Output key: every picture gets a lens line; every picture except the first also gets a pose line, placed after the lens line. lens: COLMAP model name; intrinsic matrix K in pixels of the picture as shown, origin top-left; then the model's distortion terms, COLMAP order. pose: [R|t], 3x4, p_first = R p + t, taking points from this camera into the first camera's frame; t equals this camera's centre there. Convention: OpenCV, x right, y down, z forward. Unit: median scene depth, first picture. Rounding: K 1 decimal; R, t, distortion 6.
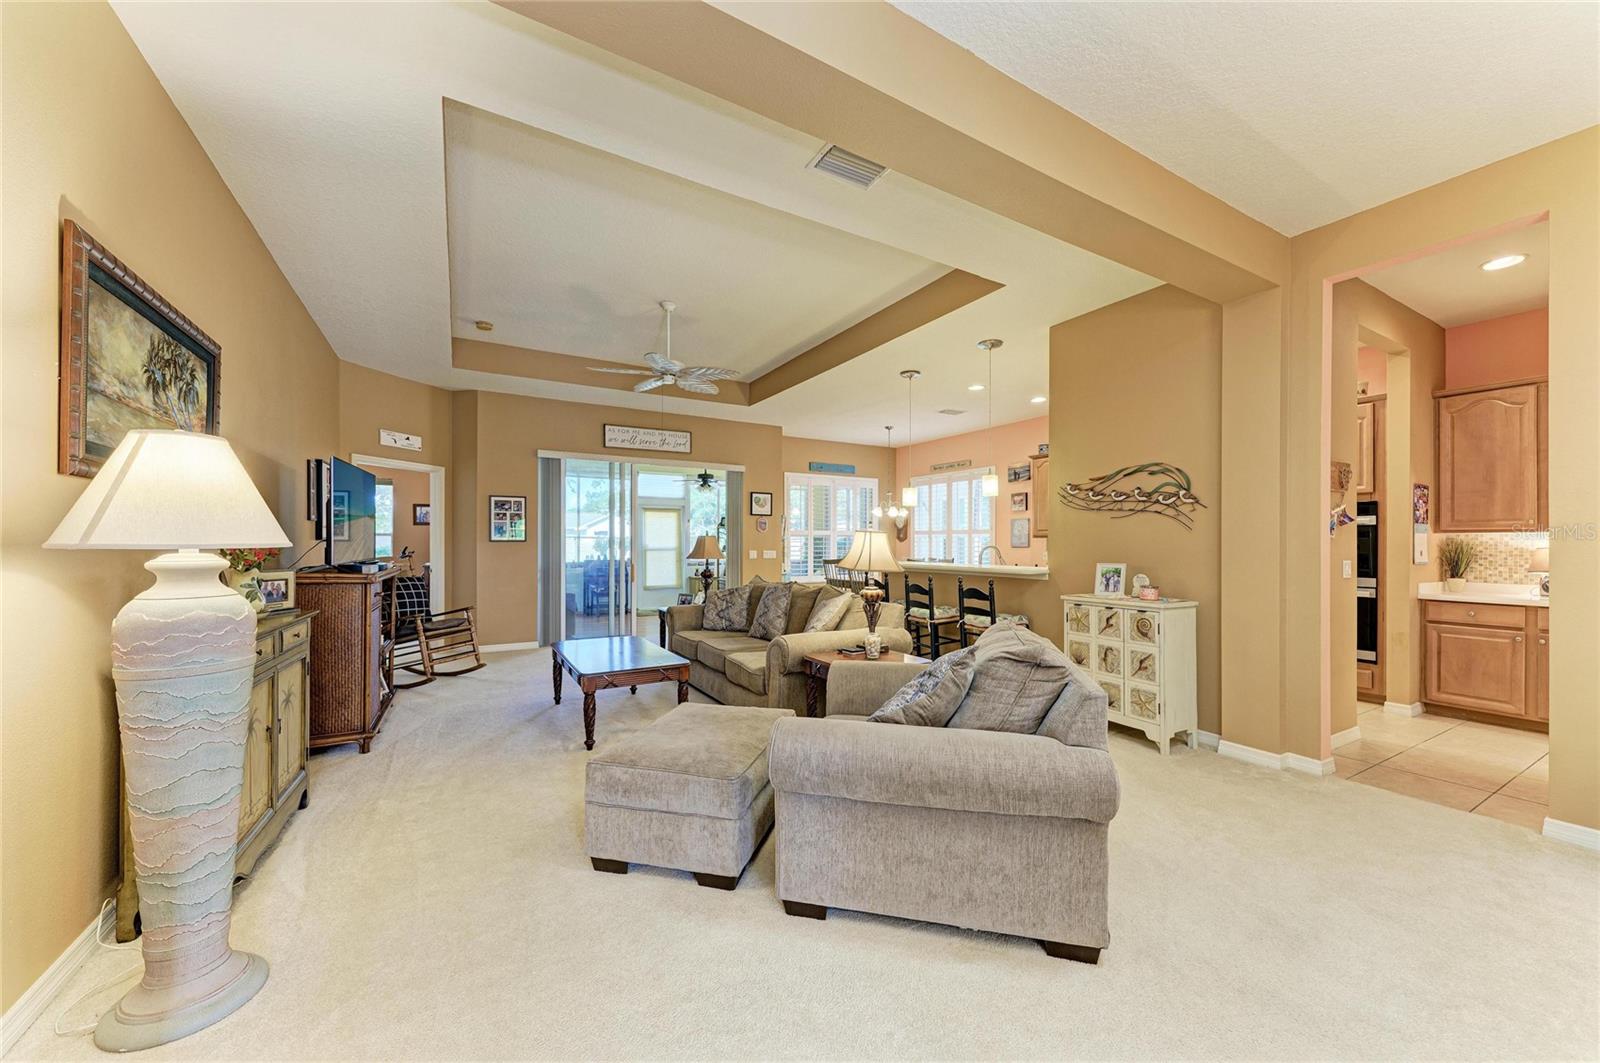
lens RADIAL K [[588.0, 0, 805.6], [0, 588.0, 542.3], [0, 0, 1]] dist [0.030916, -0.010149]
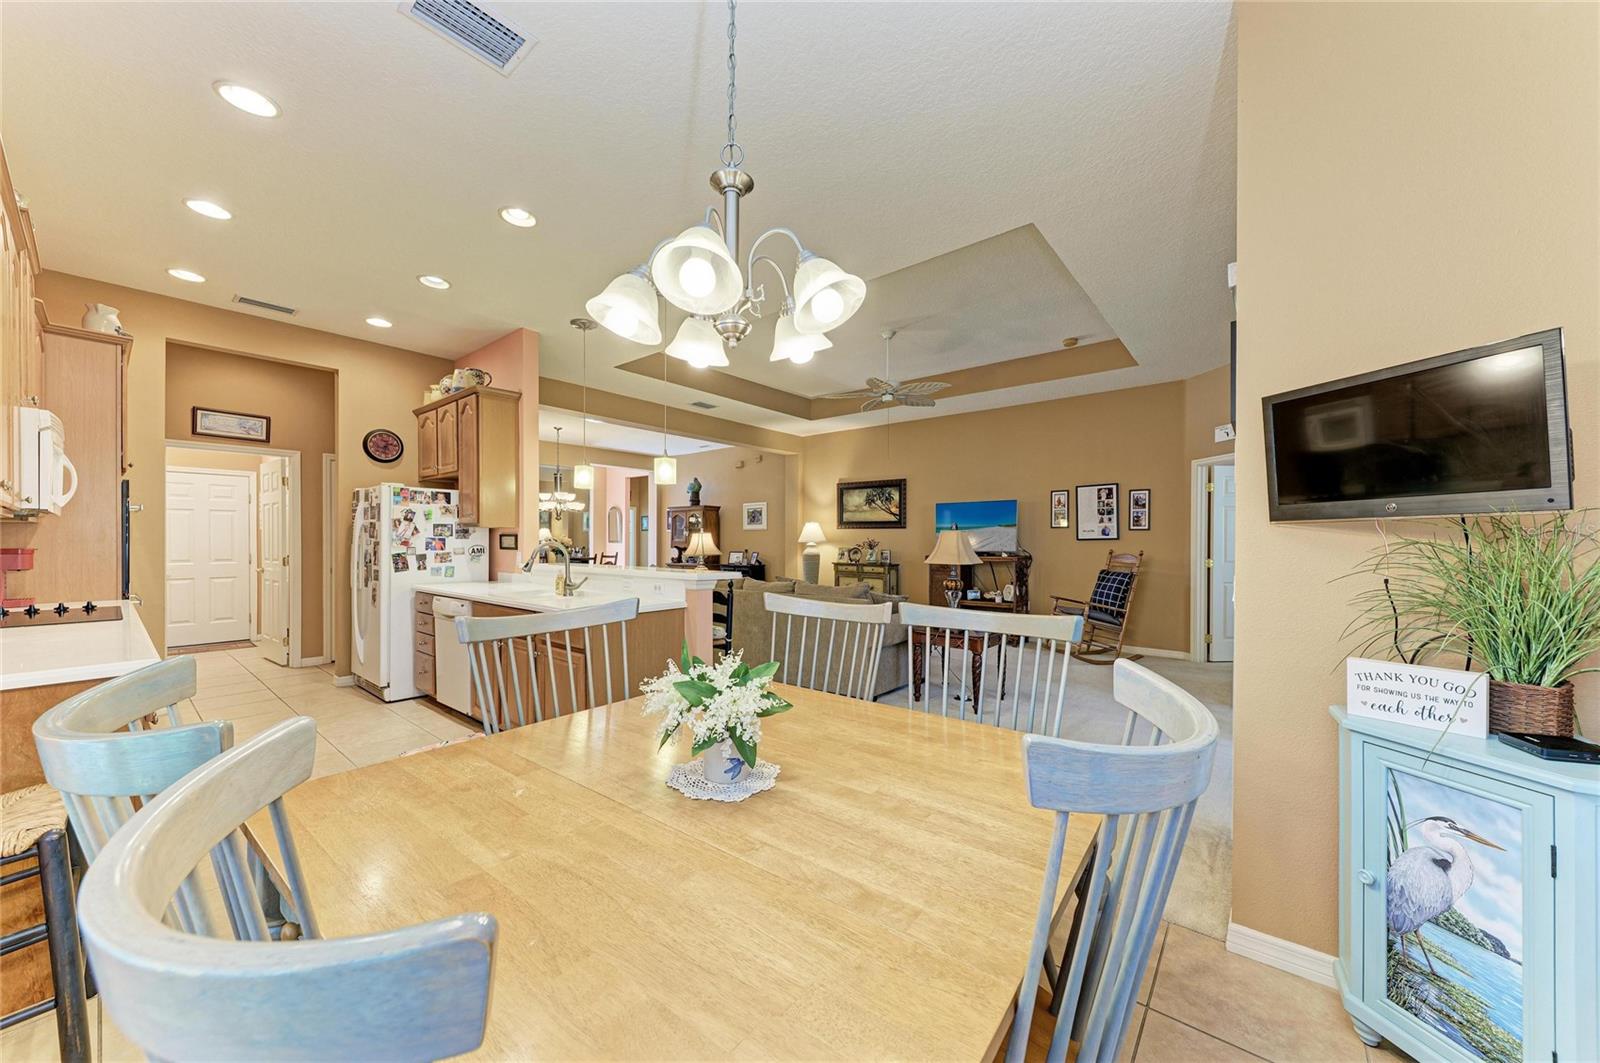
lens RADIAL K [[566.8, 0, 809.7], [0, 566.8, 541.8], [0, 0, 1]] dist [0.008039, 0.000012]
pose [[-0.935002, -0.005799, -0.354595, 0.243844], [-0.005632, 0.999983, -0.001505, 0.004440], [0.354598, 0.000590, -0.935019, 1.615451]]
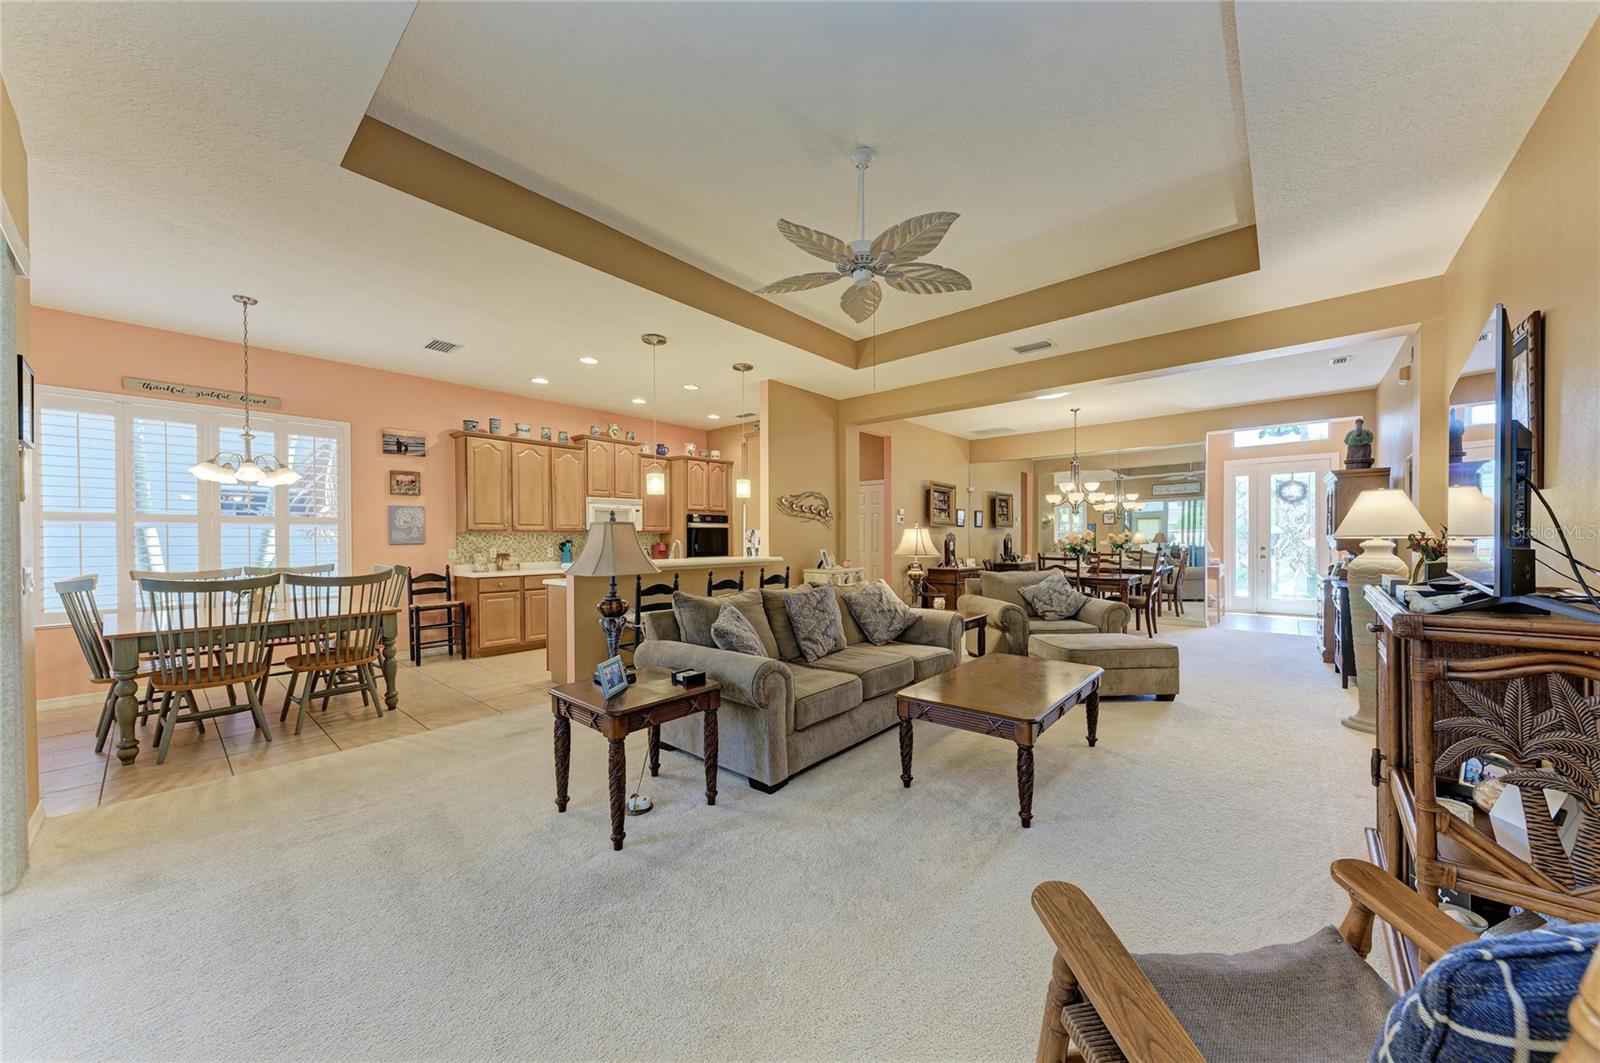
lens RADIAL K [[551.2, 0, 807.2], [0, 551.2, 542.8], [0, 0, 1]] dist [0.009943, -0.000001]
pose [[-0.323221, -0.010005, 0.946271, -0.625904], [0.001986, 0.999935, 0.011251, -0.000526], [-0.946322, 0.005516, -0.323180, 1.019668]]
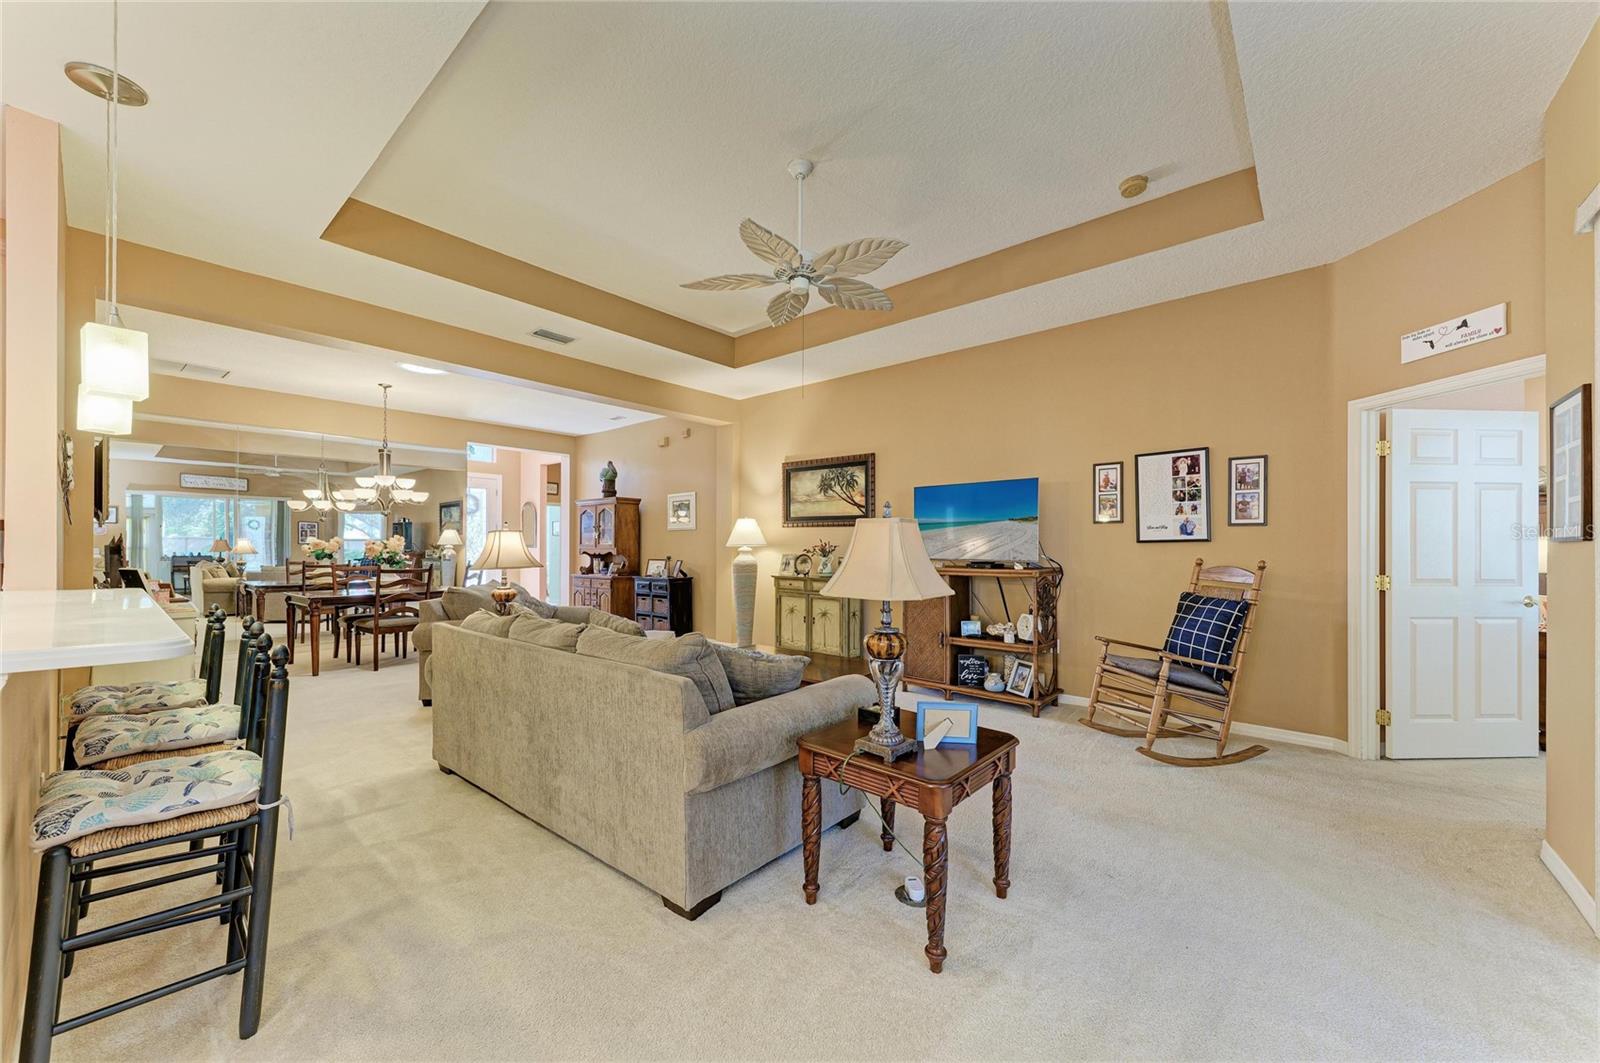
lens RADIAL K [[596.5, 0, 807.3], [0, 596.5, 541.5], [0, 0, 1]] dist [0.010578, 0.000031]
pose [[-0.943666, -0.007374, -0.330817, -0.023733], [-0.004710, 0.999950, -0.008852, 0.003570], [0.330865, -0.006795, -0.943654, 1.313258]]
